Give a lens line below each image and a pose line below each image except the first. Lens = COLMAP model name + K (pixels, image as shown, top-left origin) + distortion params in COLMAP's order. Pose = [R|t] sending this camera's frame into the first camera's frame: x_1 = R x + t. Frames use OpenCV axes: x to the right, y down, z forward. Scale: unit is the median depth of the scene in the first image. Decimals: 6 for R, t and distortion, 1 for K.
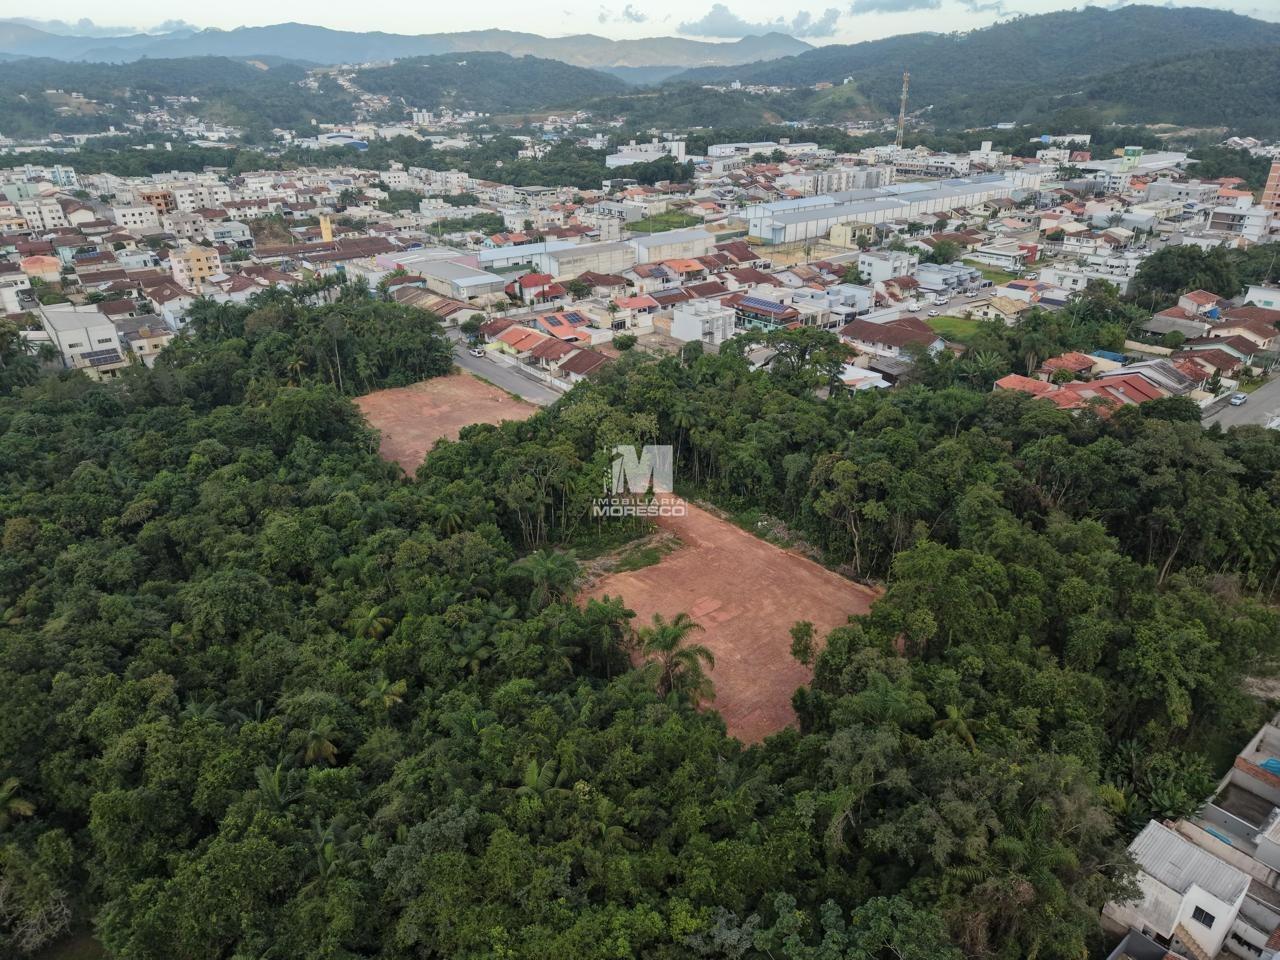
lens RADIAL K [[855.7, 0, 643.7], [0, 855.7, 485.8], [0, 0, 1]] dist [0.016949, -0.017723]
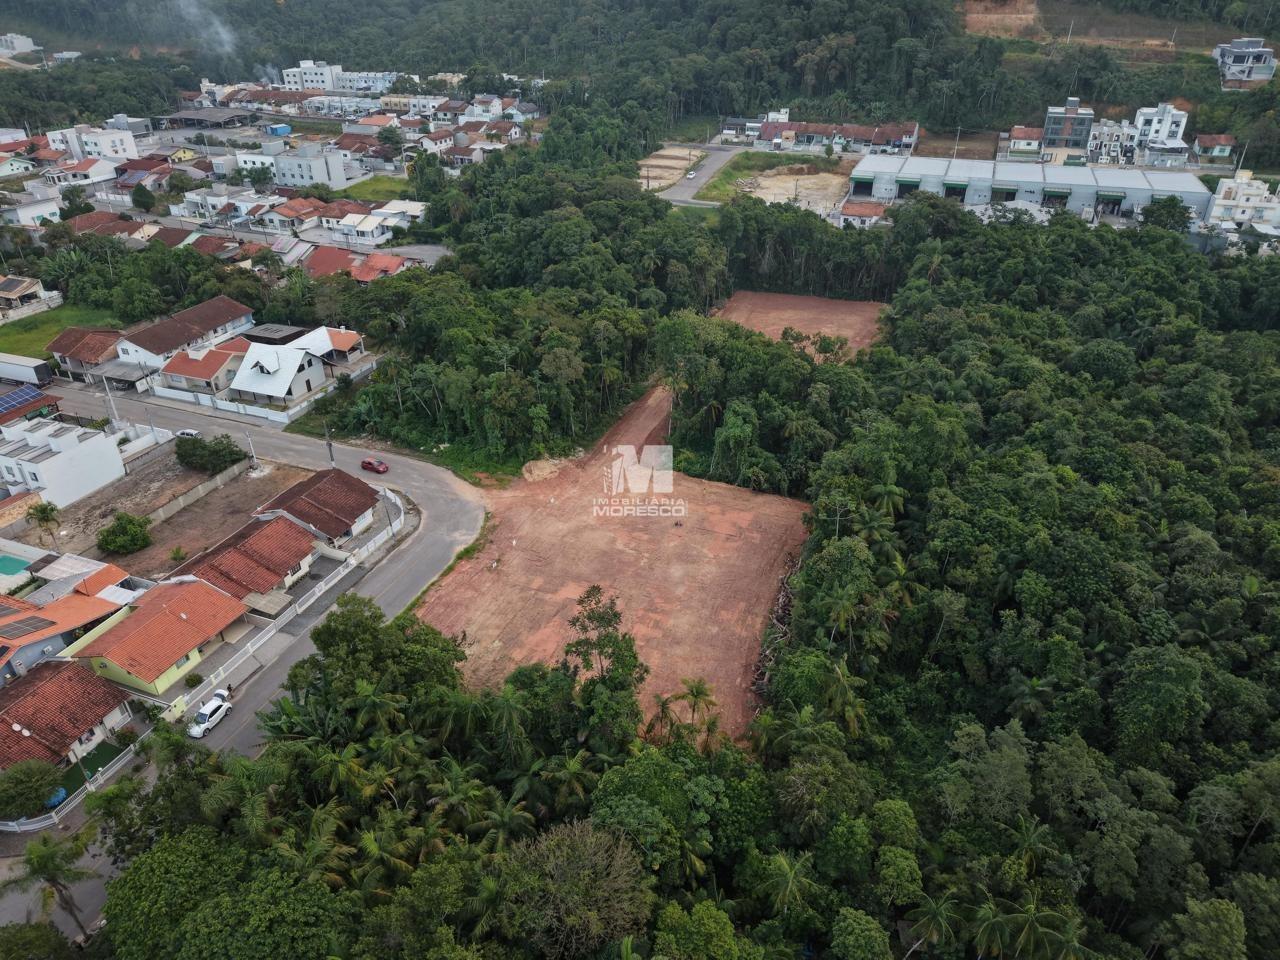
lens RADIAL K [[855.7, 0, 644.5], [0, 855.7, 479.8], [0, 0, 1]] dist [0.016949, -0.017723]
pose [[-0.499830, -0.430337, 0.751652, -0.536150], [0.373066, 0.676234, 0.635239, -0.397244], [-0.781659, 0.597927, -0.177458, 0.842626]]
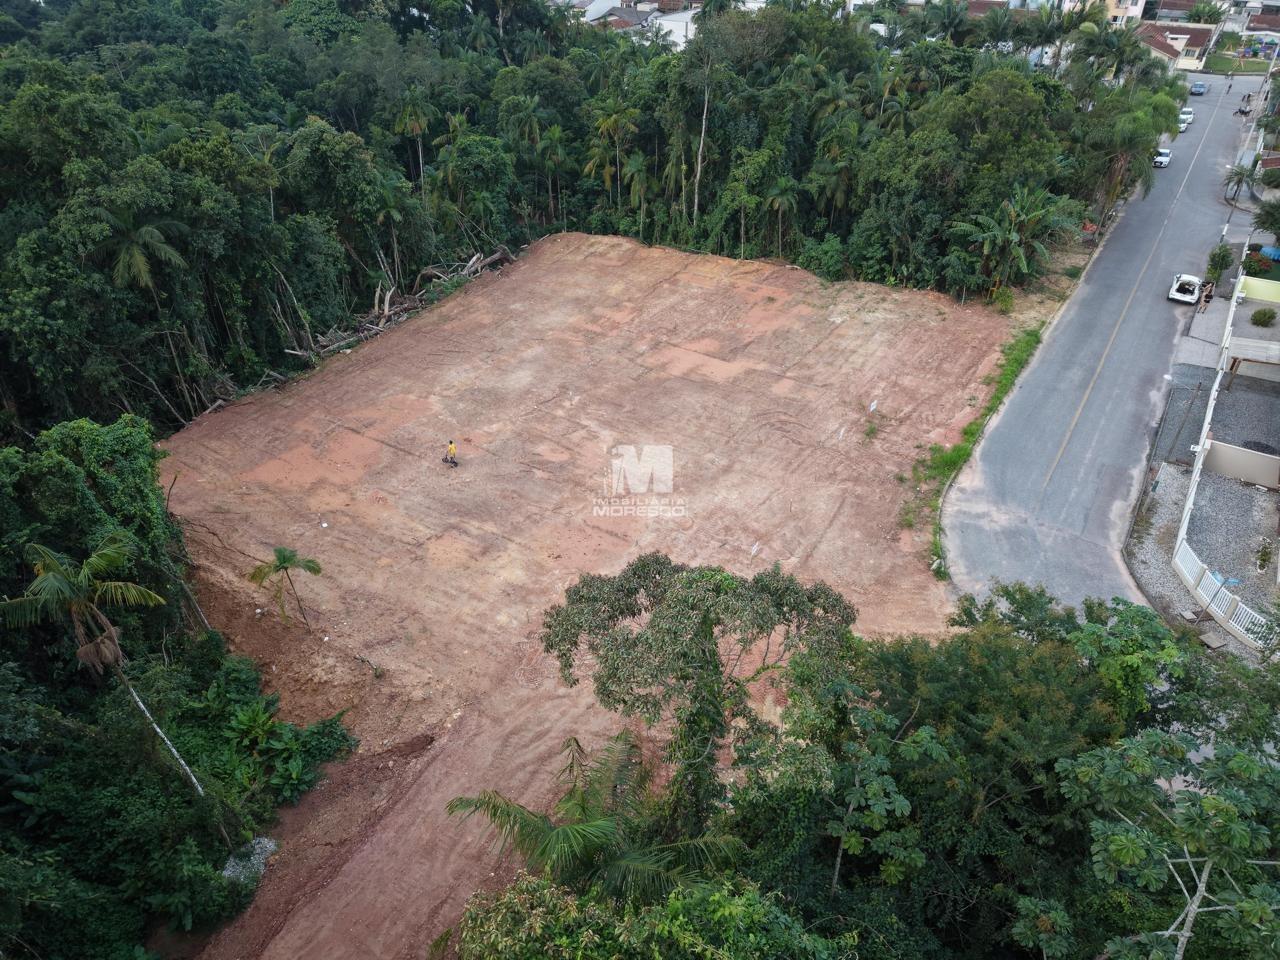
lens RADIAL K [[855.7, 0, 641.9], [0, 855.7, 481.2], [0, 0, 1]] dist [0.016949, -0.017723]
pose [[0.319359, 0.545557, -0.774840, 0.020414], [-0.397208, 0.819427, 0.413237, -0.145467], [0.860370, 0.175801, 0.478391, 0.688355]]
